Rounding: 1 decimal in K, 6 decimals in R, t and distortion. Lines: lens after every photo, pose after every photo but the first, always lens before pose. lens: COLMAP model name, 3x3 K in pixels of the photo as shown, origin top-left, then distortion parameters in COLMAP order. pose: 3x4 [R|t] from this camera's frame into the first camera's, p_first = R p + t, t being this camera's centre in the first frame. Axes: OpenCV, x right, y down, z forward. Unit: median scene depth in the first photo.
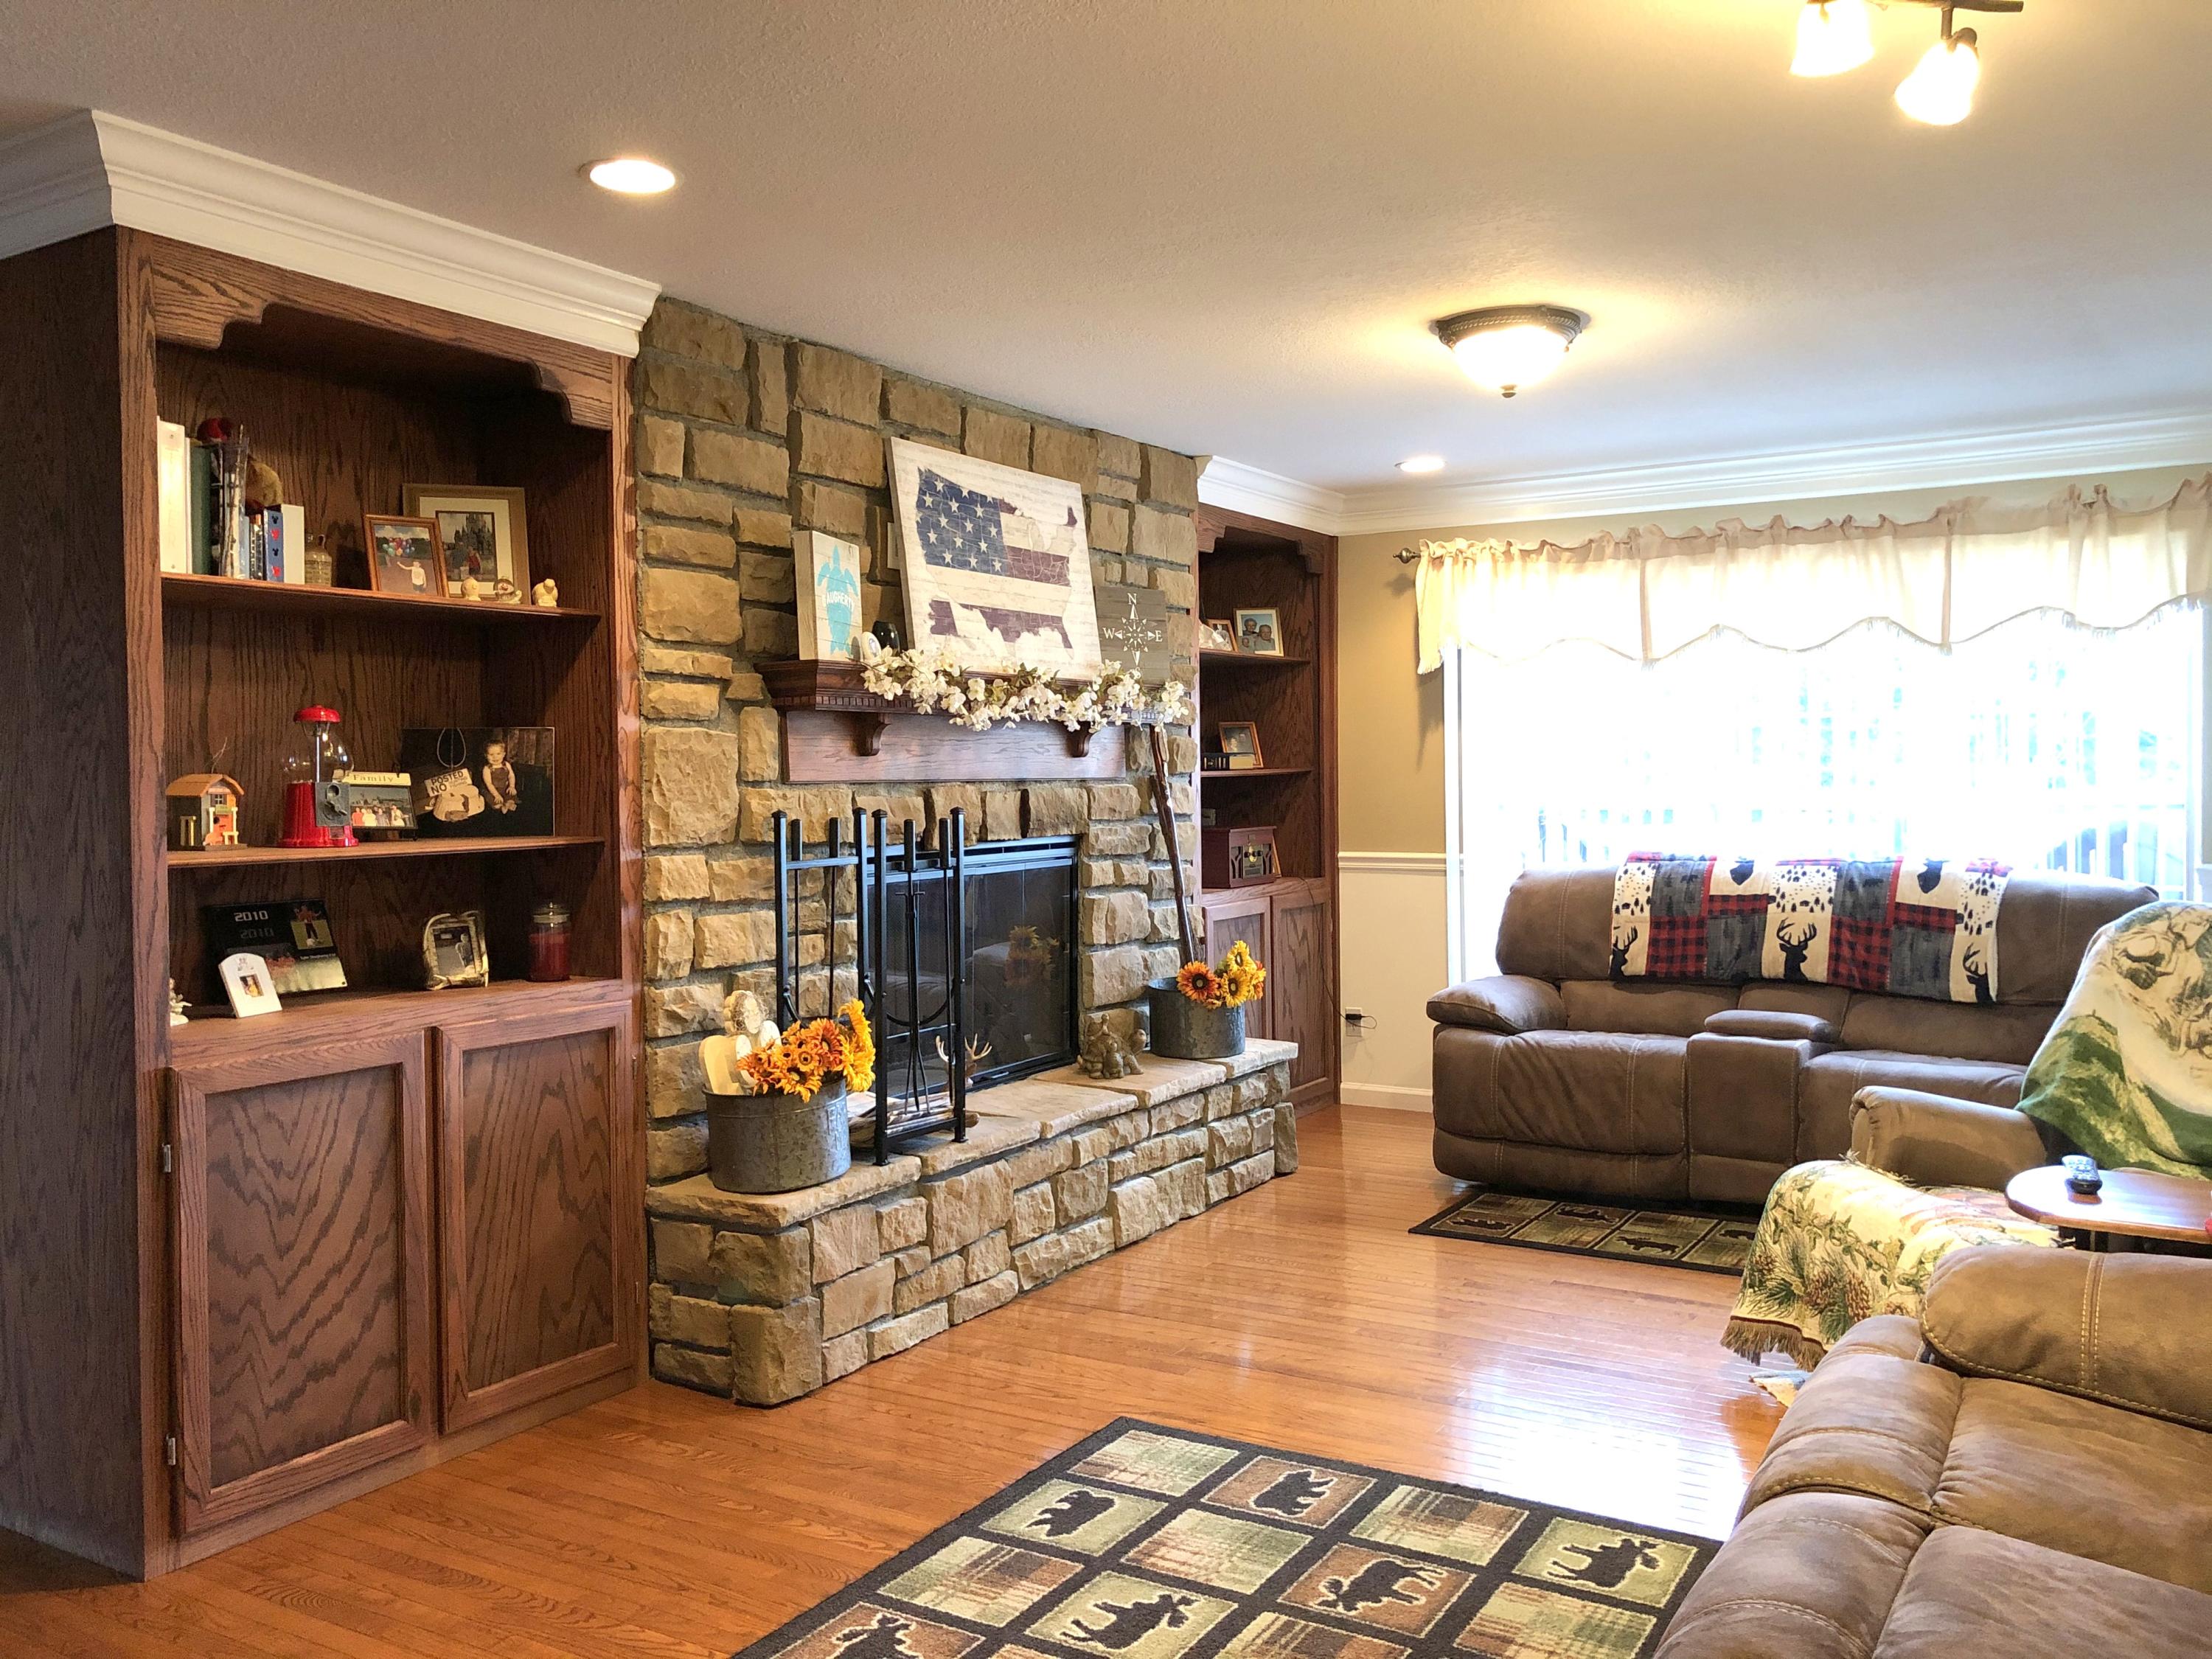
lens RADIAL K [[1826.8, 0, 1106.9], [0, 1826.8, 849.8], [0, 0, 1]] dist [0.065710, -0.003554]
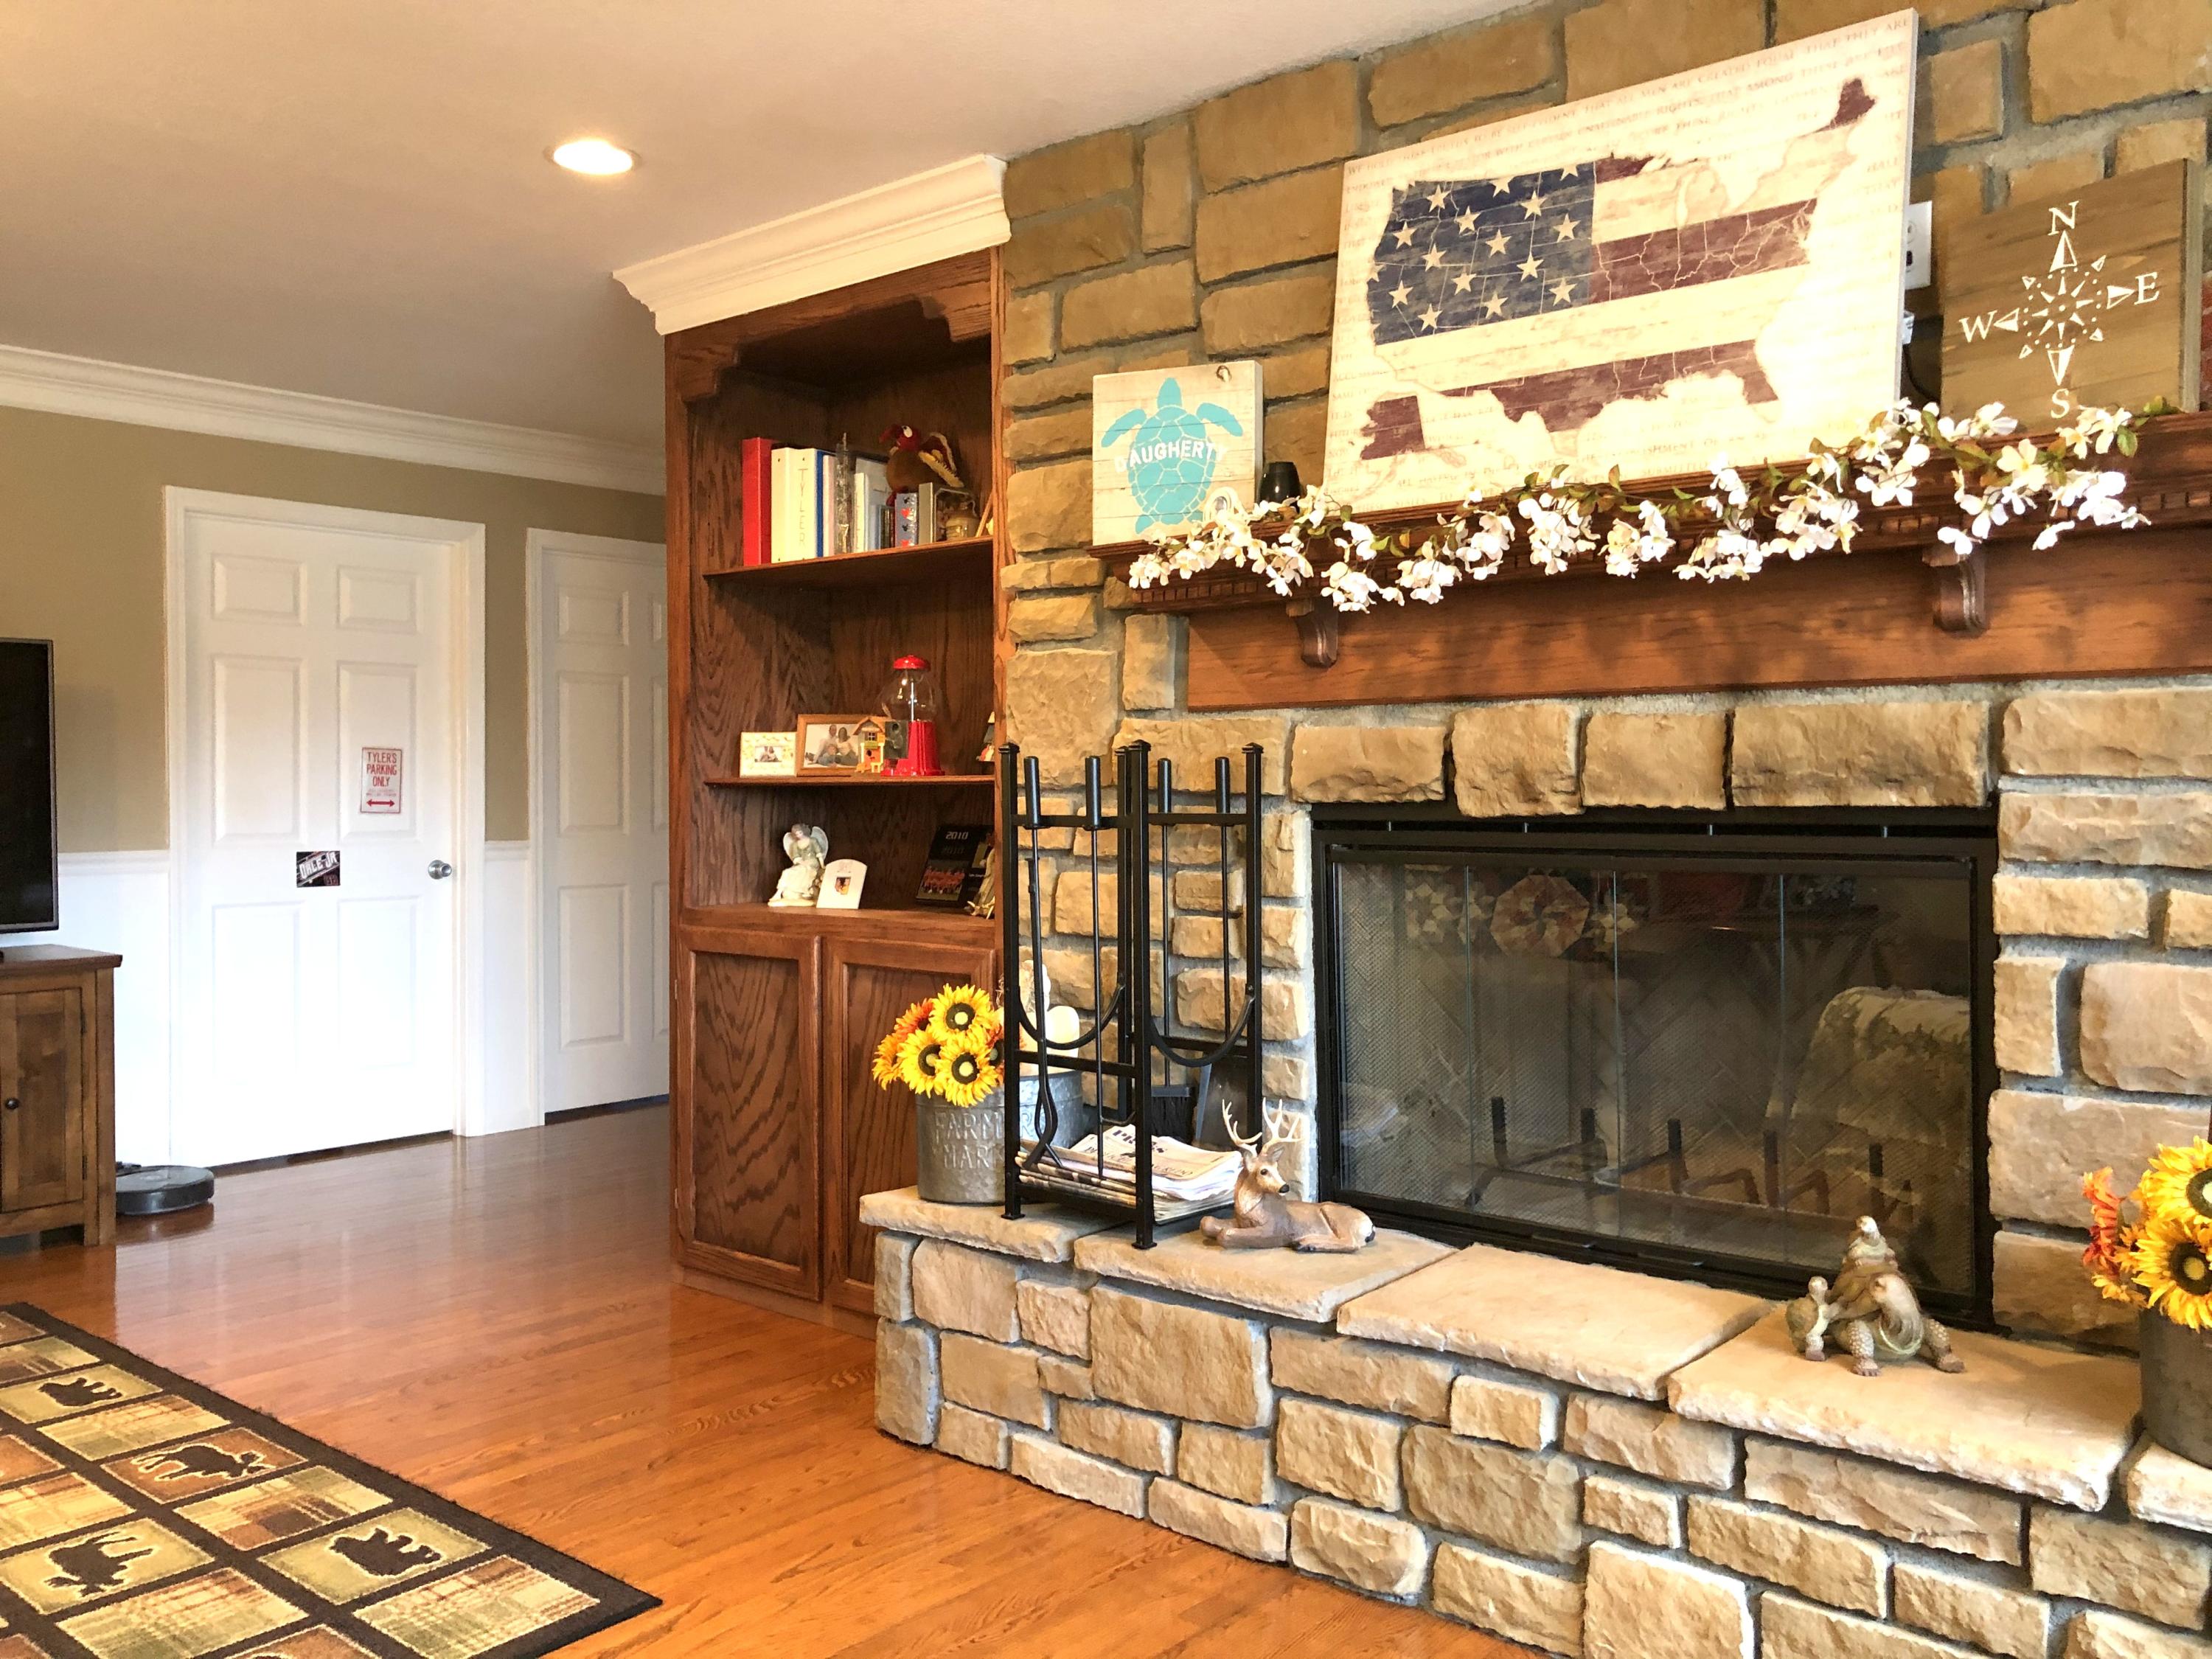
lens RADIAL K [[1840.9, 0, 1106.0], [0, 1840.9, 829.5], [0, 0, 1]] dist [0.037720, -0.012638]
pose [[-0.170200, 0.033622, -0.984836, 0.642365], [-0.037439, 0.998475, 0.040558, -0.018693], [0.984698, 0.043775, -0.168682, 1.231153]]
